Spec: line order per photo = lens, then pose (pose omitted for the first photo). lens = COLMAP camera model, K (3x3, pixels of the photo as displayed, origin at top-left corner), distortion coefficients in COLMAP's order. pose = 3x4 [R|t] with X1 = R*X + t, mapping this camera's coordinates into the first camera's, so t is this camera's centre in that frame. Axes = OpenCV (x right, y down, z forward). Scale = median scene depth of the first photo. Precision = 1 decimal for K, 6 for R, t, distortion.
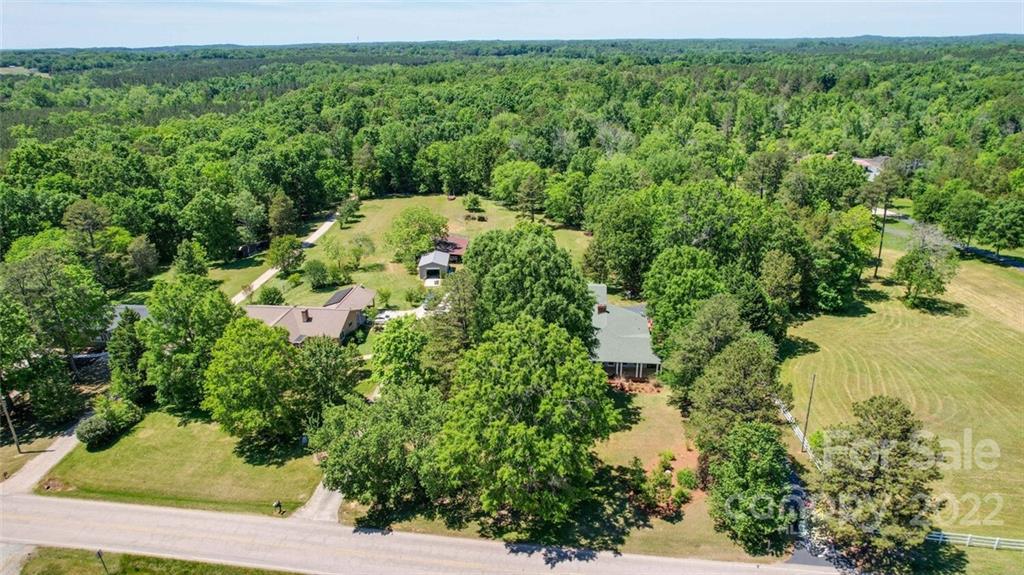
lens RADIAL K [[657.0, 0, 511.3], [0, 657.0, 287.1], [0, 0, 1]] dist [-0.040230, 0.019209]
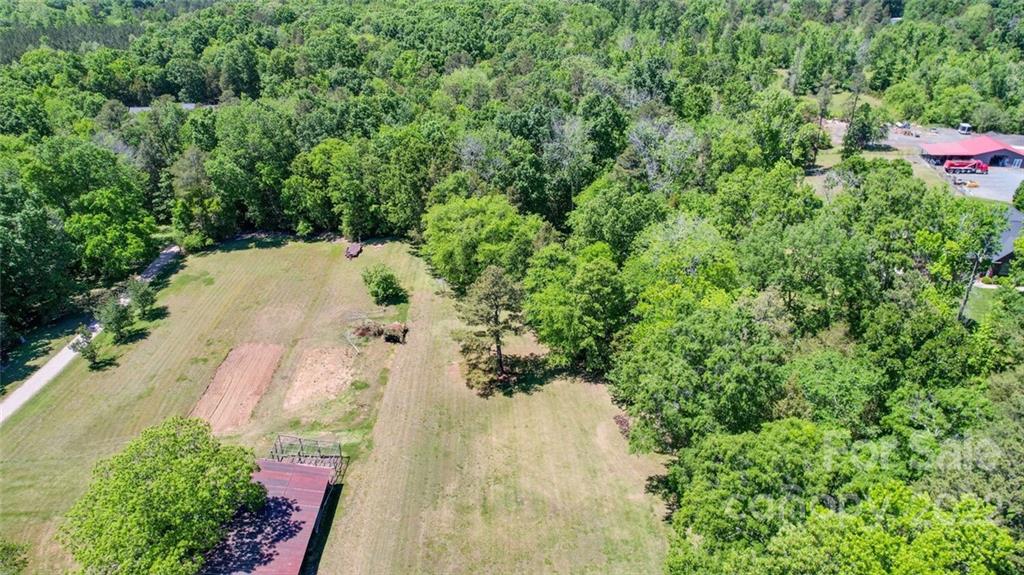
lens RADIAL K [[657.0, 0, 503.1], [0, 657.0, 288.5], [0, 0, 1]] dist [-0.040230, 0.019209]
pose [[0.999949, 0.001868, 0.009928, 0.027629], [-0.003104, 0.992028, 0.125979, -0.186842], [-0.009614, -0.126003, 0.991983, 0.498601]]
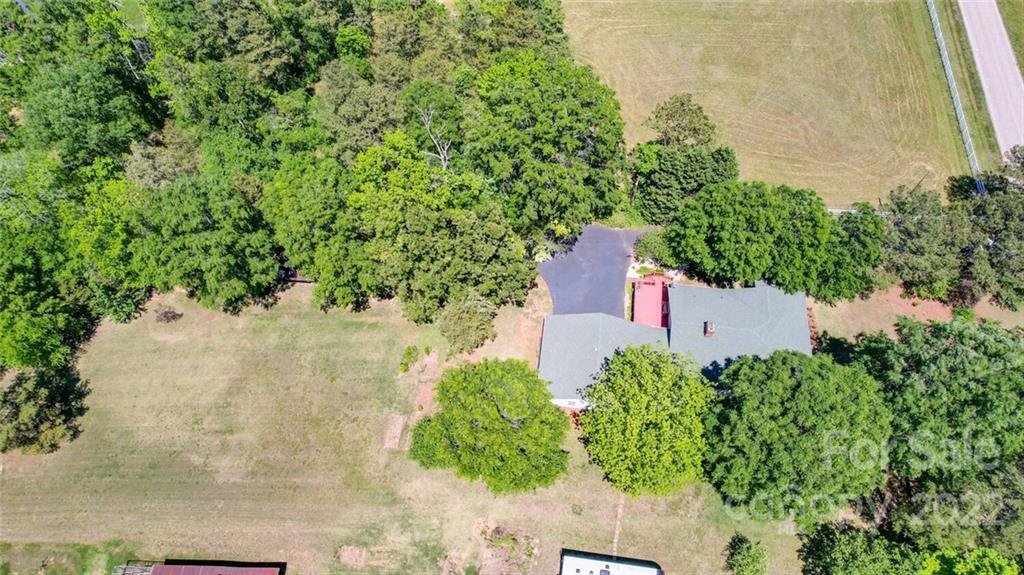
lens RADIAL K [[657.0, 0, 514.1], [0, 657.0, 287.9], [0, 0, 1]] dist [-0.040230, 0.019209]
pose [[0.006703, -0.842489, 0.538671, -0.114007], [0.354462, 0.505707, 0.786522, -0.329357], [-0.935046, 0.185666, 0.302020, 0.506707]]
